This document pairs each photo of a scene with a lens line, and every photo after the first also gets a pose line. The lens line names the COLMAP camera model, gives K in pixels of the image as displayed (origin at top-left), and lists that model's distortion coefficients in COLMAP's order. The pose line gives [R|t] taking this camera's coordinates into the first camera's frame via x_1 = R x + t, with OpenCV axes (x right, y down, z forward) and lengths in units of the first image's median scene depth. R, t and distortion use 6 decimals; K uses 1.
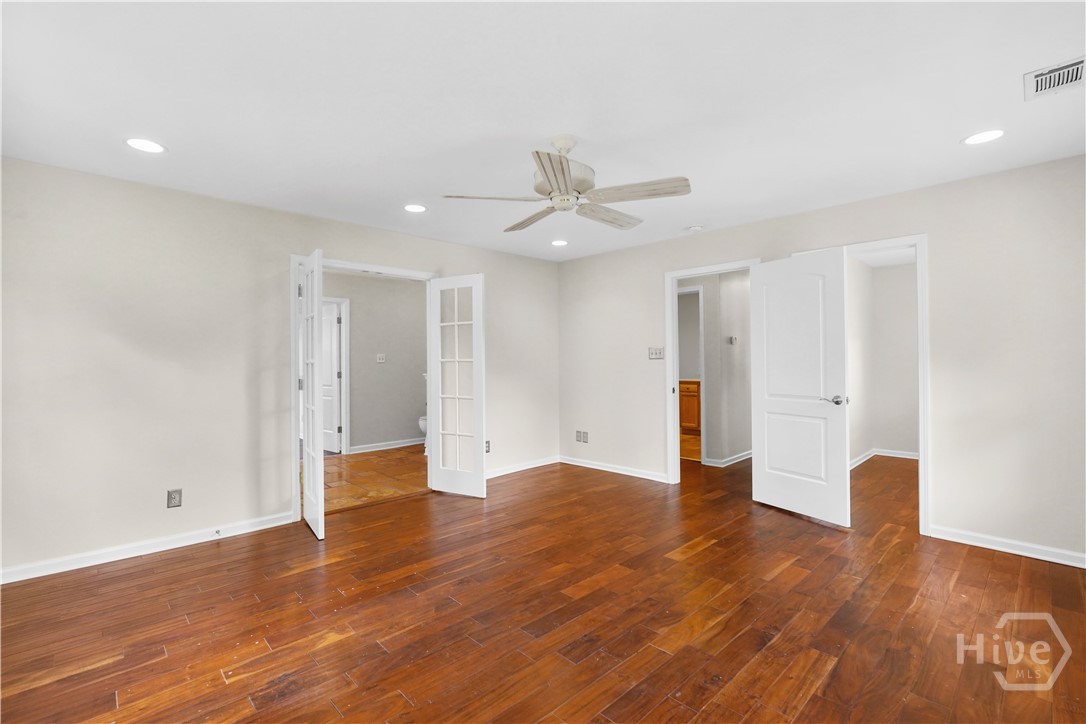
lens RADIAL K [[486.5, 0, 543.0], [0, 486.5, 362.0], [0, 0, 1]] dist [0.000599, 0.000150]
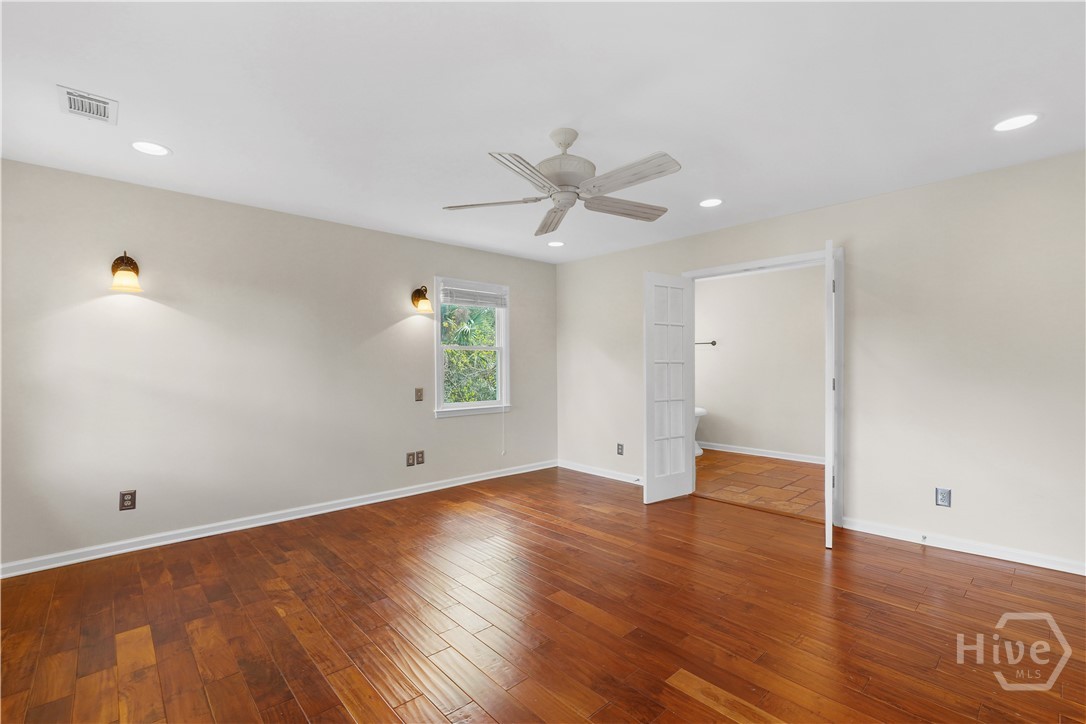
lens RADIAL K [[486.8, 0, 542.1], [0, 486.8, 381.3], [0, 0, 1]] dist [-0.000263, 0.000473]
pose [[-0.041127, 0.033189, -0.998603, 0.907283], [0.010201, 0.999410, 0.032796, -0.000379], [0.999102, -0.008838, -0.041441, 0.875132]]
